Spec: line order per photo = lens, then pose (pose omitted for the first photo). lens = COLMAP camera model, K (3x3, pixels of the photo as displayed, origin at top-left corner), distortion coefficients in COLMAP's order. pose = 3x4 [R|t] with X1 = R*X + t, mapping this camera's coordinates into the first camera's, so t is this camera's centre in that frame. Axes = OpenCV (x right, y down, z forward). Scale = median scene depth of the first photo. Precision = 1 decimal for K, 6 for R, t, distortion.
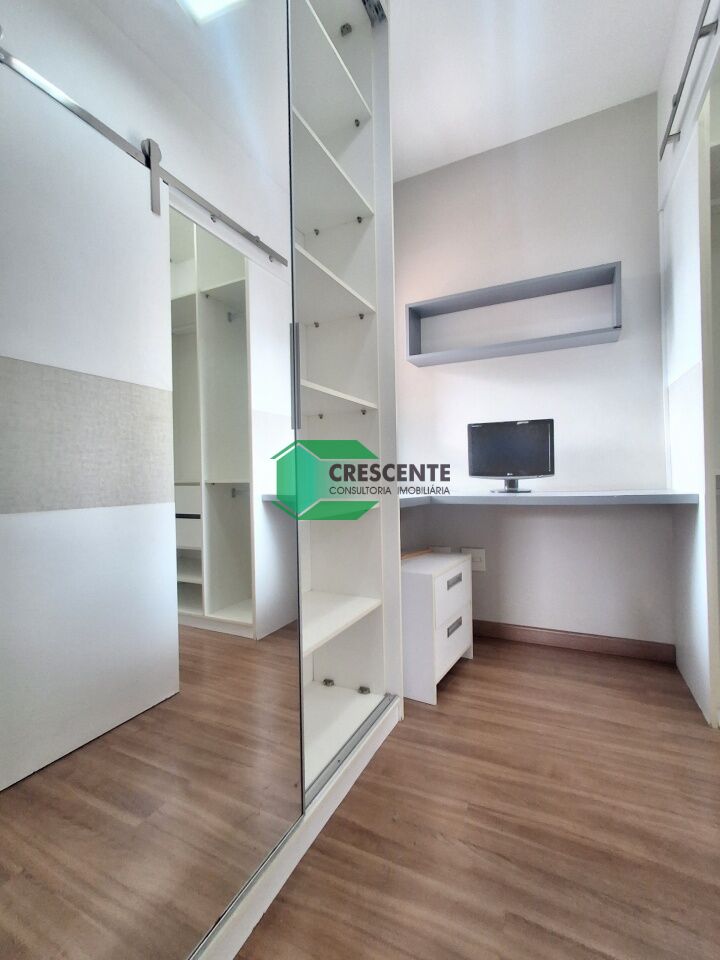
lens RADIAL K [[438.2, 0, 356.0], [0, 438.2, 477.2], [0, 0, 1]] dist [-0.007789, 0.006354]
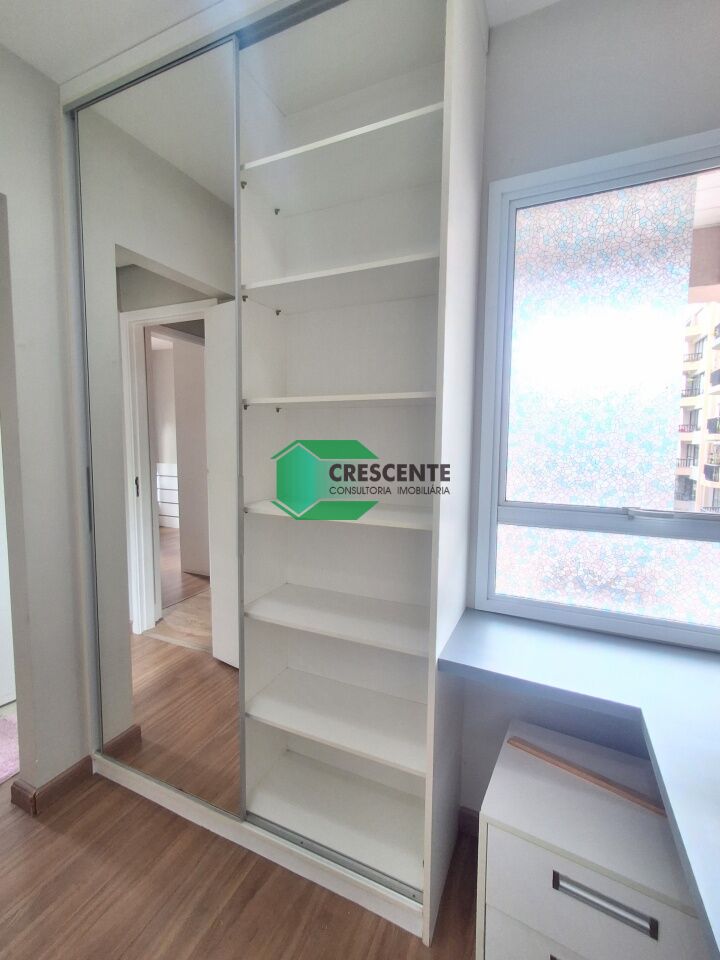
lens RADIAL K [[438.2, 0, 358.5], [0, 438.2, 478.5], [0, 0, 1]] dist [-0.007789, 0.006354]
pose [[0.017213, 0.105978, -0.994219, 1.262637], [-0.012772, 0.994309, 0.105767, -0.500321], [0.999770, 0.010878, 0.018469, 1.459494]]
